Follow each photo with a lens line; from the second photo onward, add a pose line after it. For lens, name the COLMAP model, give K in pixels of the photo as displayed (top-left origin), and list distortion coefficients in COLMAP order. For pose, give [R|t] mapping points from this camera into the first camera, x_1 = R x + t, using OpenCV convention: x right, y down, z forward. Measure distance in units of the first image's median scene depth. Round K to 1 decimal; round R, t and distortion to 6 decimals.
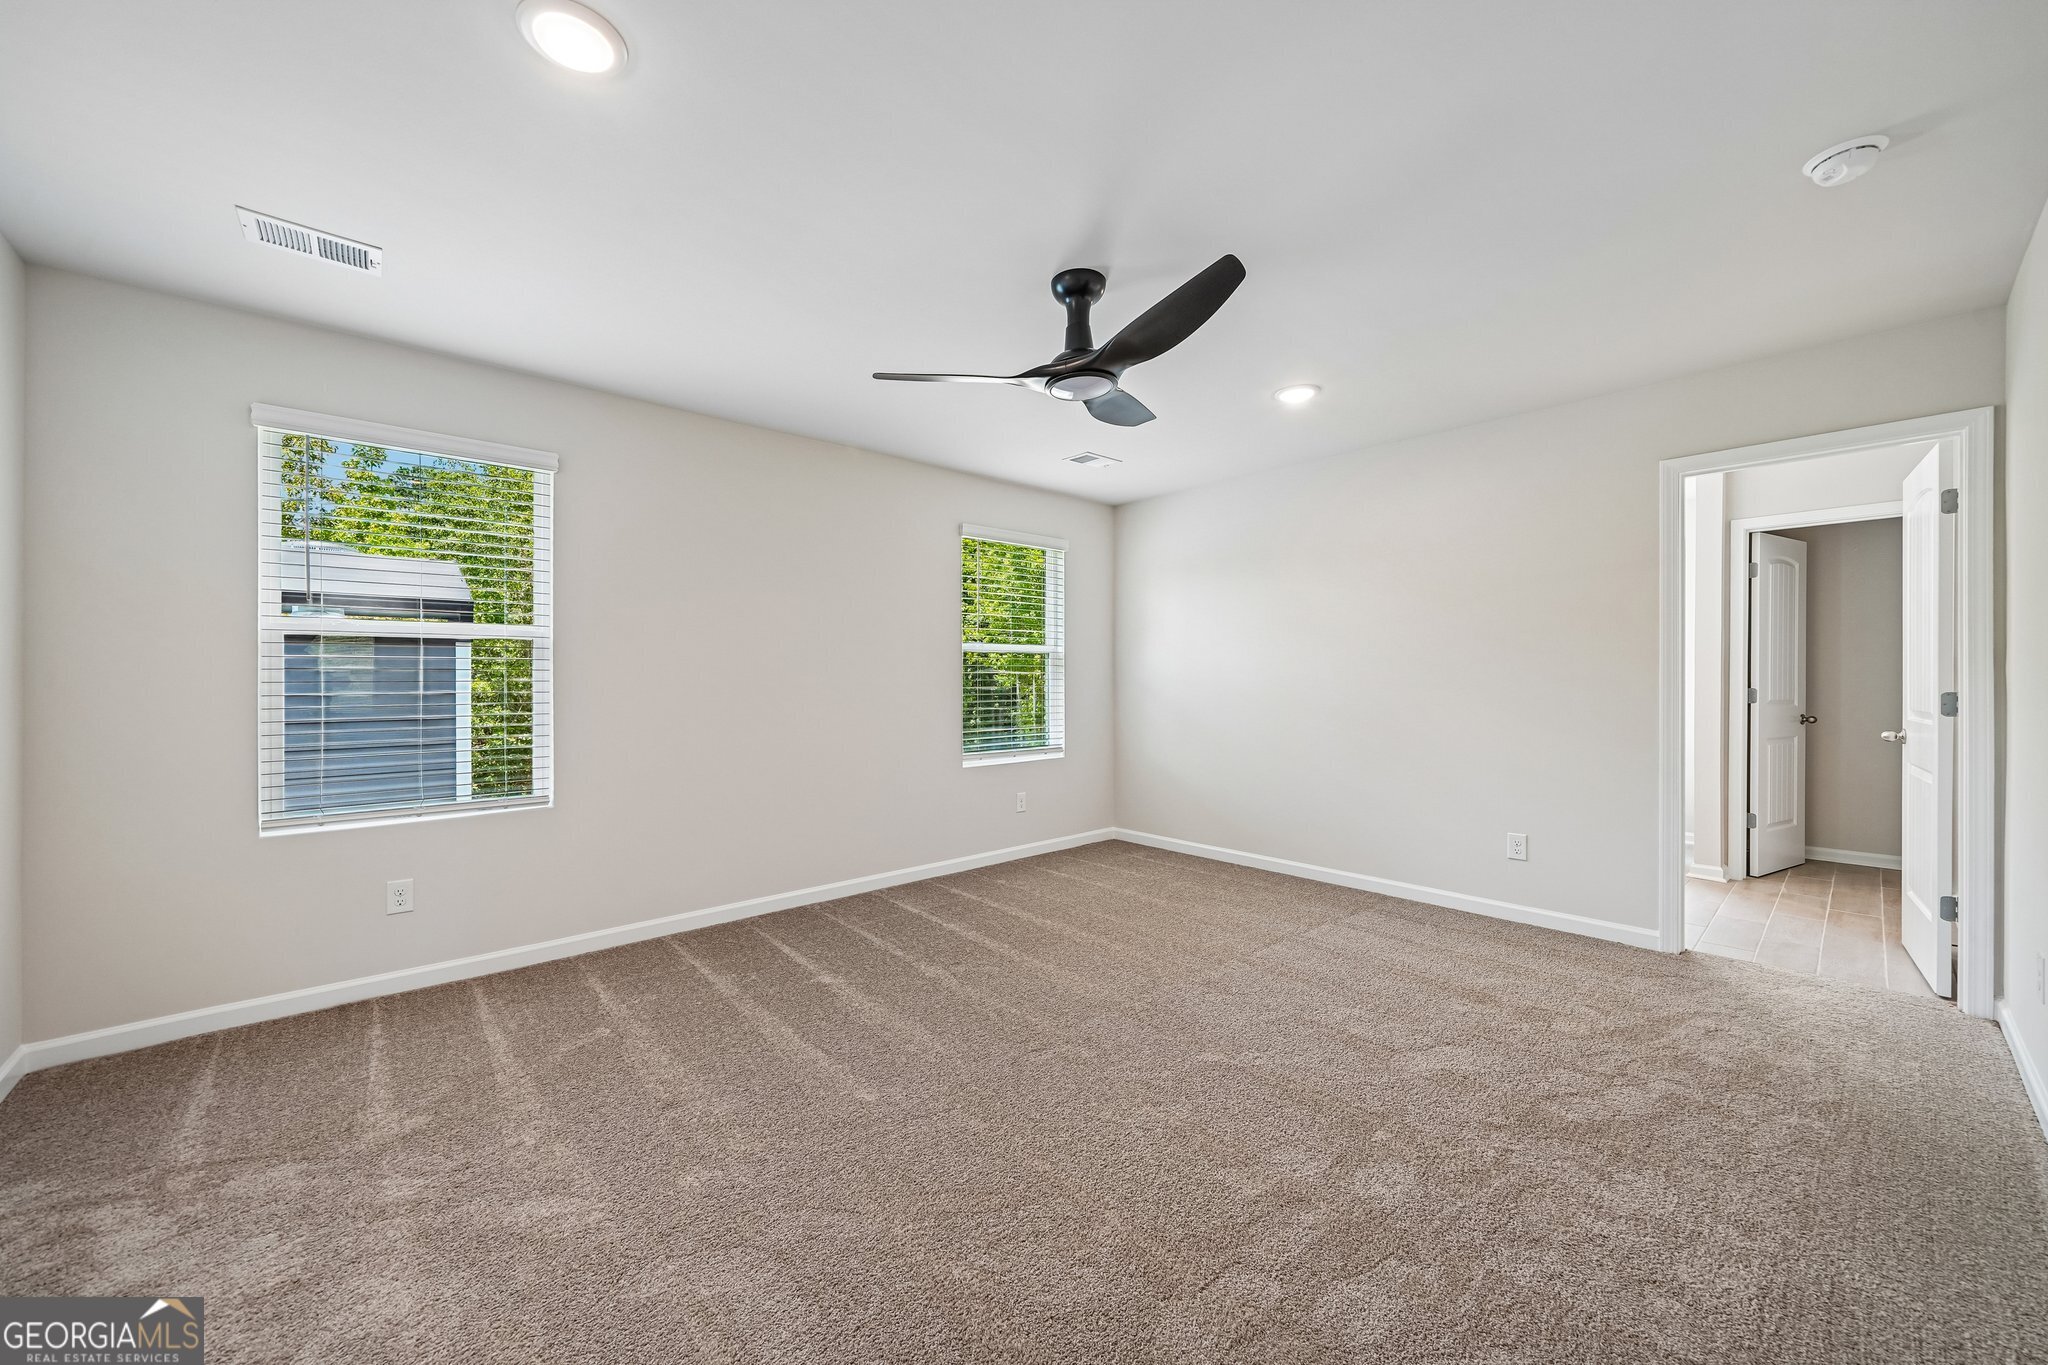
lens RADIAL K [[743.1, 0, 1021.6], [0, 743.1, 674.7], [0, 0, 1]] dist [-0.000081, -0.000168]
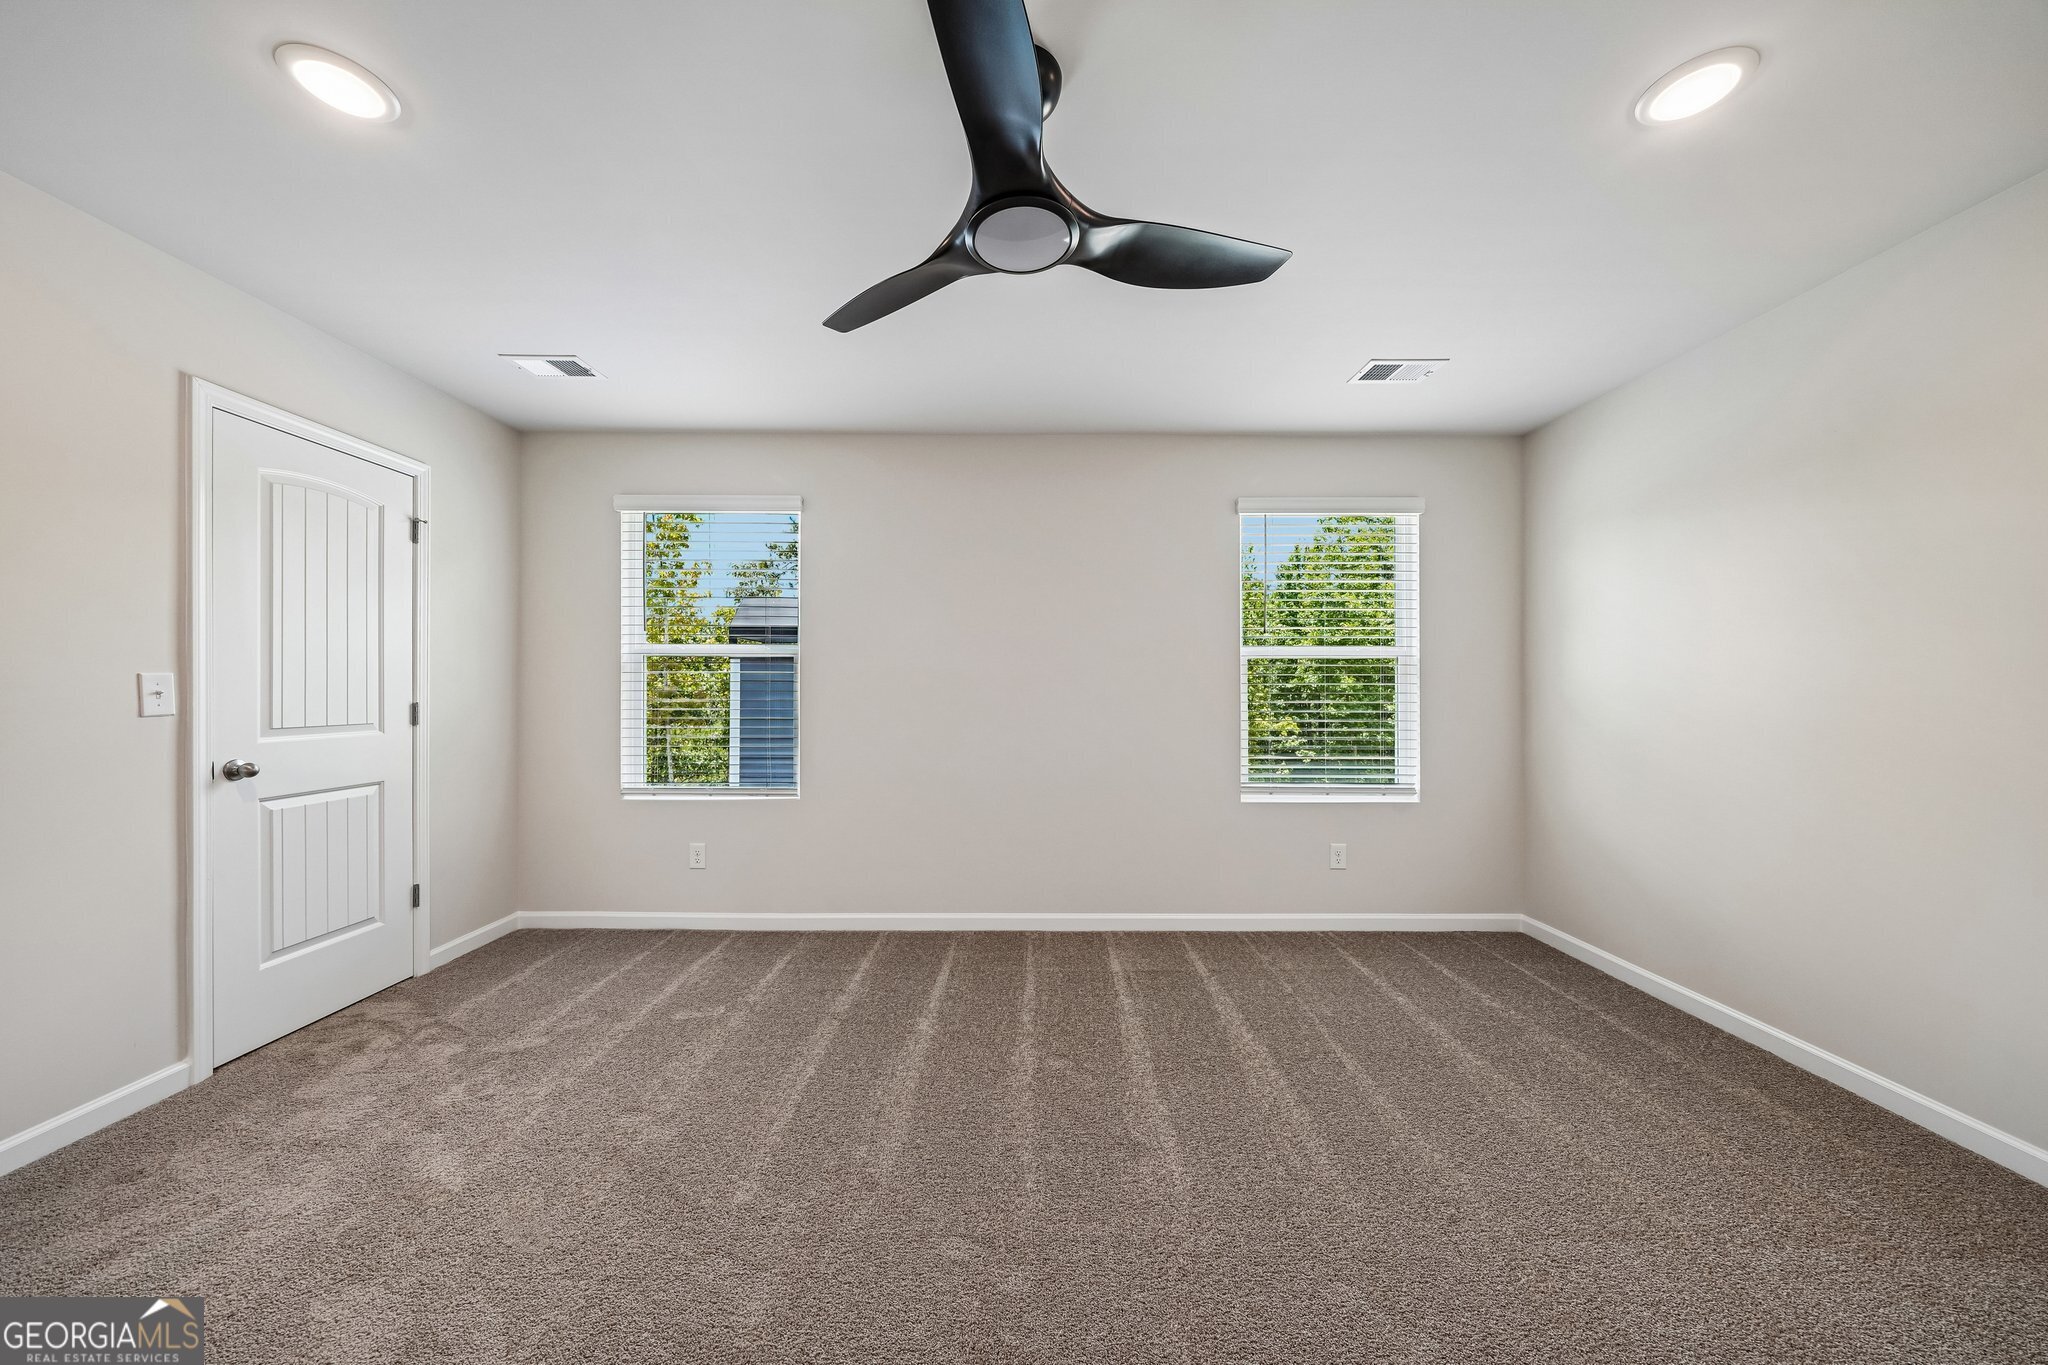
lens RADIAL K [[701.2, 0, 1024.0], [0, 701.2, 682.5], [0, 0, 1]] dist [-0.001352, -0.000076]
pose [[0.750025, -0.000536, -0.661409, 0.324333], [-0.001948, 0.999994, -0.003020, -0.002093], [0.661407, 0.003553, 0.750019, 0.364471]]
